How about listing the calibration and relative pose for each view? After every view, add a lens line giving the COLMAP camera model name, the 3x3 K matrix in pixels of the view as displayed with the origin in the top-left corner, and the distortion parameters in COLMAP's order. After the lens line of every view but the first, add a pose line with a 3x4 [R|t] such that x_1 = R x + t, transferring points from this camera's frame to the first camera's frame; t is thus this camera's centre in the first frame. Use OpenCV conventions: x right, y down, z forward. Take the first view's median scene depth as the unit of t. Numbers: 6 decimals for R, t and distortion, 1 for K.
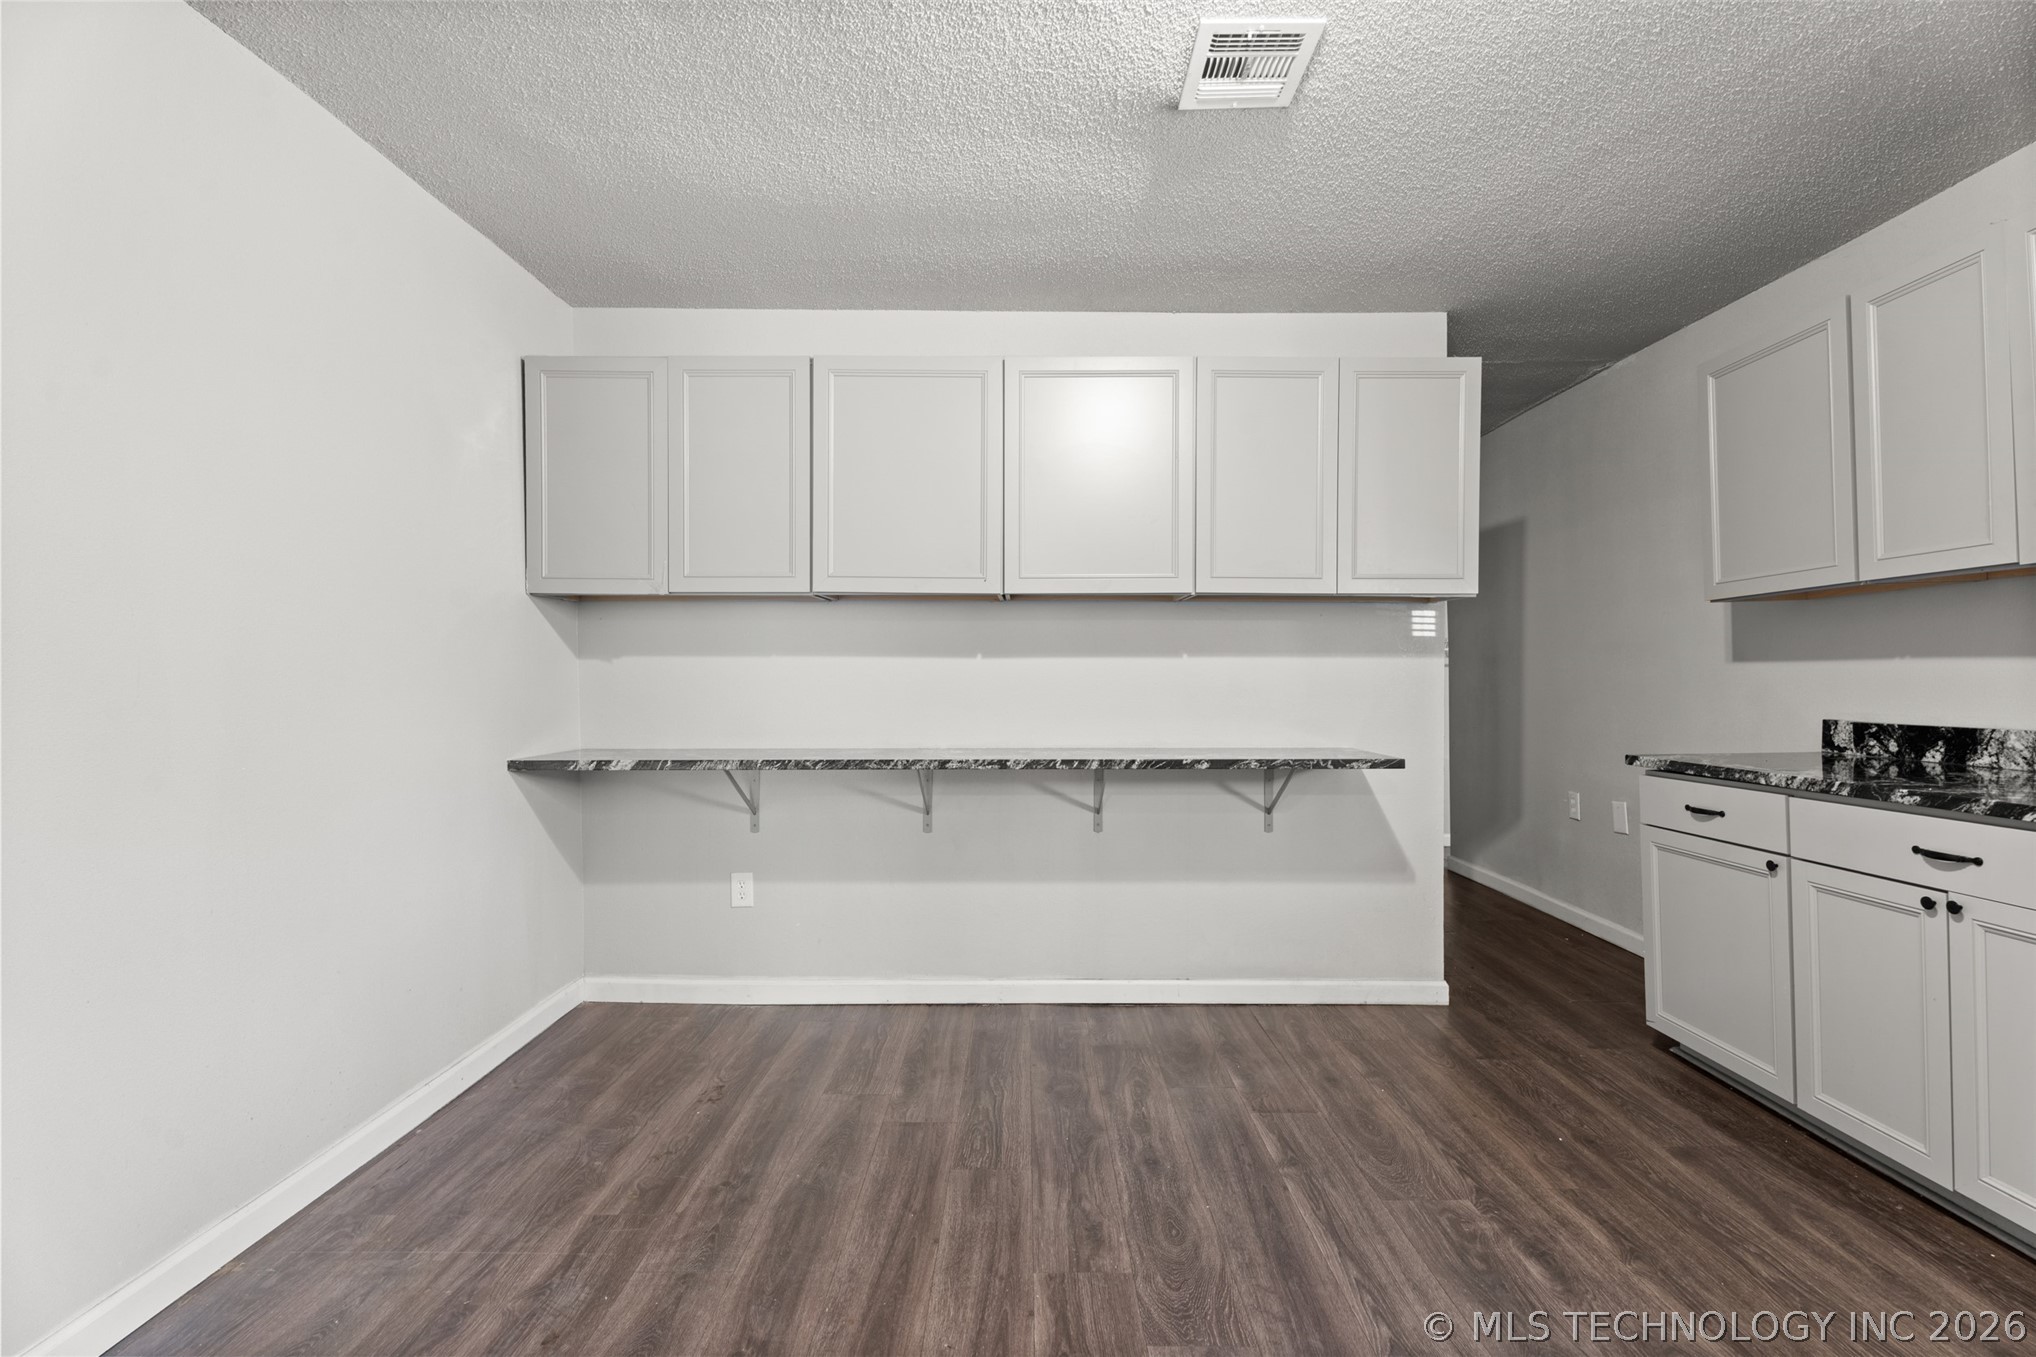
lens RADIAL K [[895.1, 0, 1025.1], [0, 895.1, 676.1], [0, 0, 1]] dist [0.003786, -0.001329]
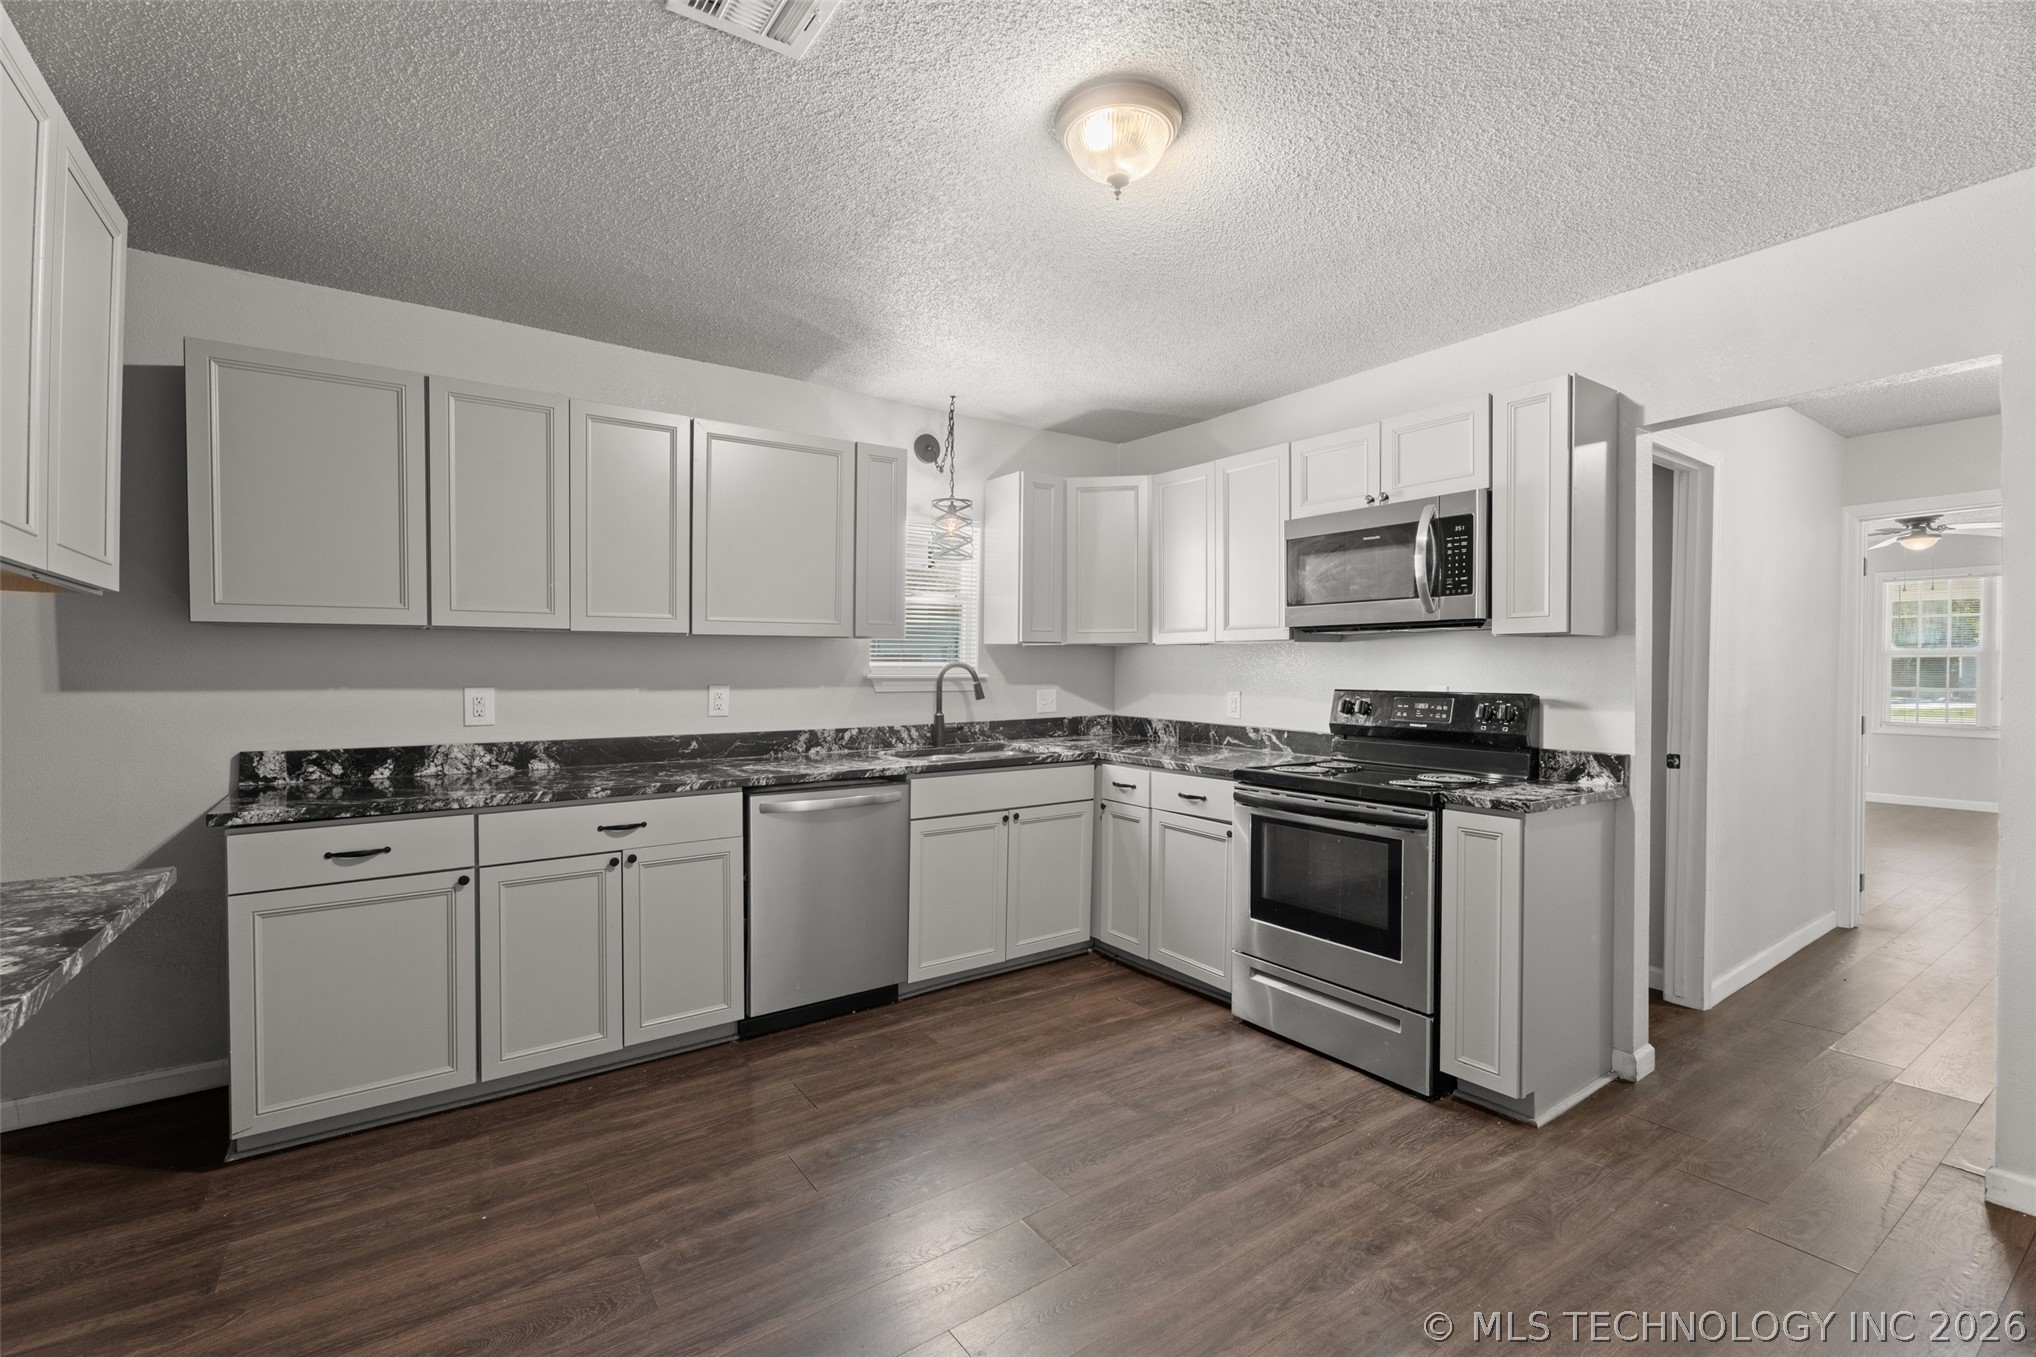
lens RADIAL K [[895.1, 0, 1038.4], [0, 895.1, 674.0], [0, 0, 1]] dist [0.003786, -0.001329]
pose [[-0.585070, 0.000249, 0.810982, -0.470294], [-0.002139, 0.999996, -0.001851, -0.042499], [-0.810980, -0.002817, -0.585068, 1.039587]]
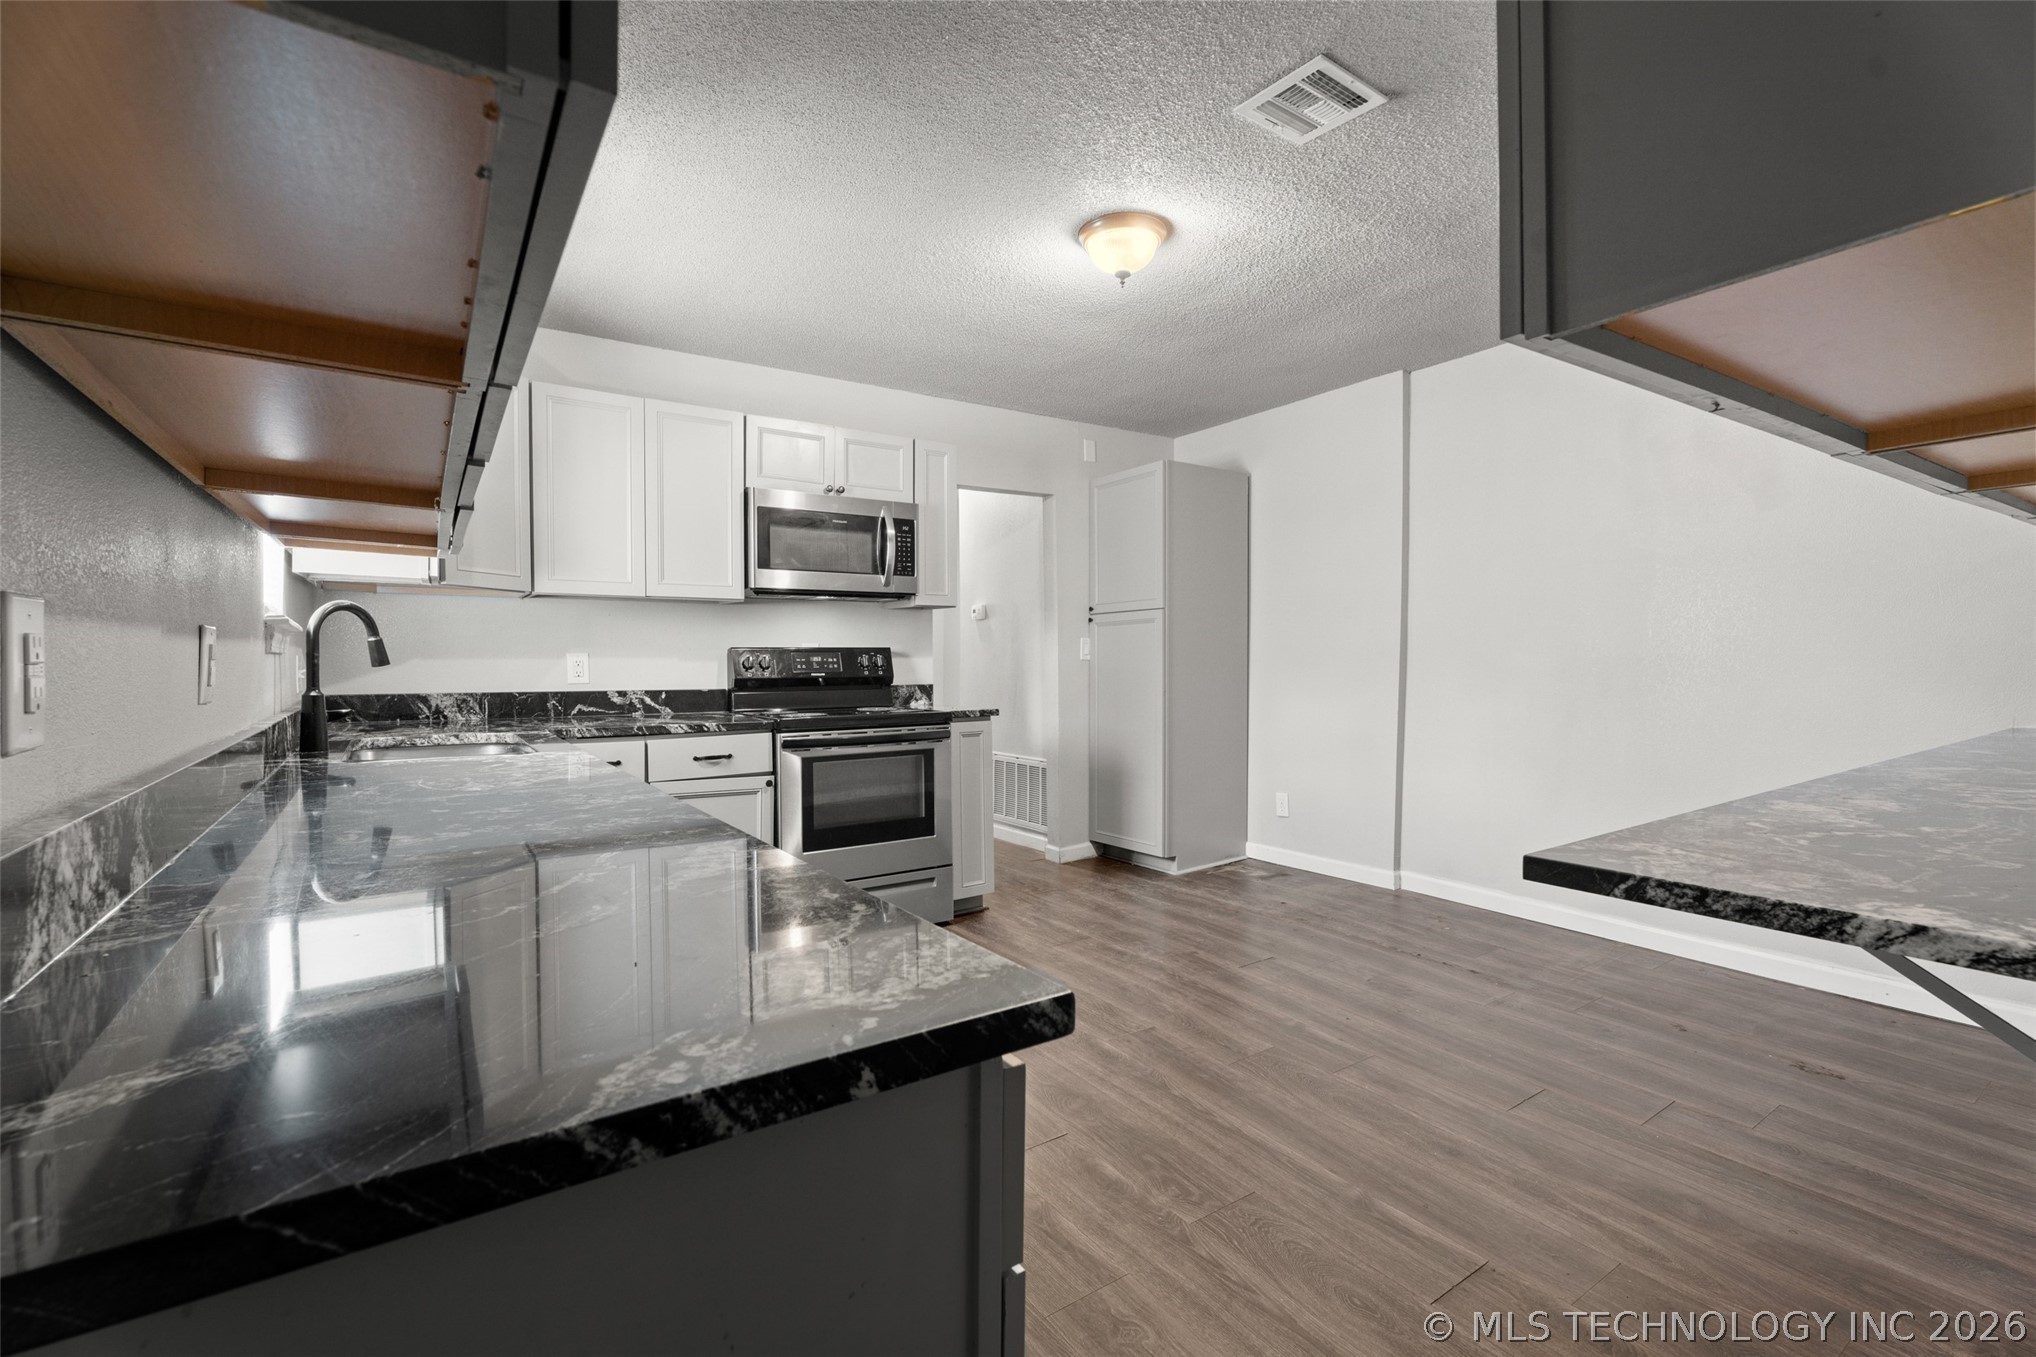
lens RADIAL K [[895.1, 0, 1034.7], [0, 895.1, 666.6], [0, 0, 1]] dist [0.003786, -0.001329]
pose [[-0.821835, 0.019252, -0.569400, 0.965220], [0.014893, 0.999813, 0.012310, 0.003696], [0.569530, 0.001637, -0.821969, 1.414484]]
